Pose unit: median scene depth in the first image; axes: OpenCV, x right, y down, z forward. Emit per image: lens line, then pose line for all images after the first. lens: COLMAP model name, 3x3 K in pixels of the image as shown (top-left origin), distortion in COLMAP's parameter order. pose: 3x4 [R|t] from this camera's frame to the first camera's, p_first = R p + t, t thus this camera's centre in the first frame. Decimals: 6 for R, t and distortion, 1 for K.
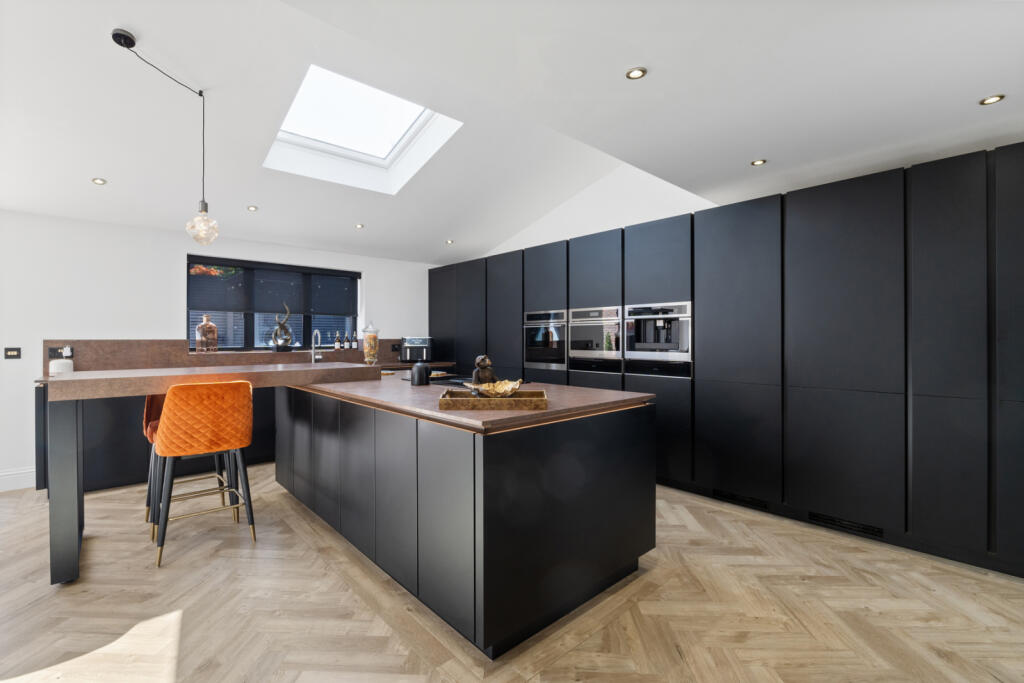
lens RADIAL K [[449.3, 0, 512.0], [0, 449.3, 341.5], [0, 0, 1]] dist [0.000375, -0.000020]
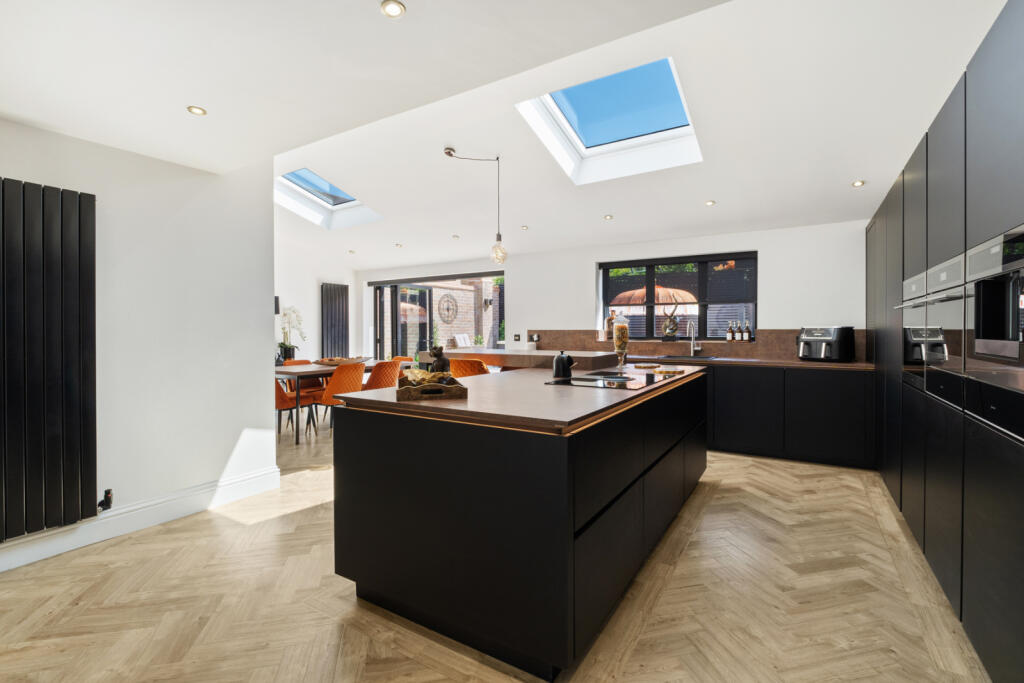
lens RADIAL K [[465.0, 0, 512.0], [0, 465.0, 341.5], [0, 0, 1]] dist [0.000109, -0.000007]
pose [[0.273583, 0.028365, -0.961430, 0.464662], [-0.003984, 0.999590, 0.028357, -0.007425], [0.961840, -0.003927, 0.273584, 0.389274]]
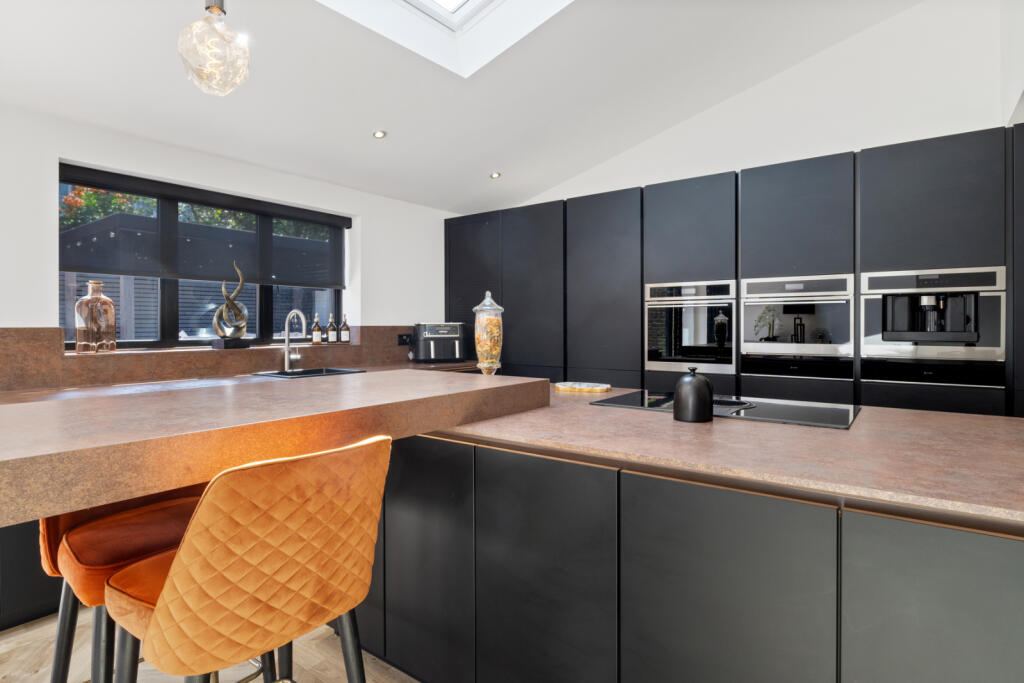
lens RADIAL K [[528.1, 0, 506.1], [0, 528.1, 331.7], [0, 0, 1]] dist [0.002566, 0.000346]
pose [[0.981868, -0.002961, 0.189543, -0.325799], [0.001871, 0.999981, 0.005931, -0.001922], [-0.189557, -0.005468, 0.981855, 0.302613]]
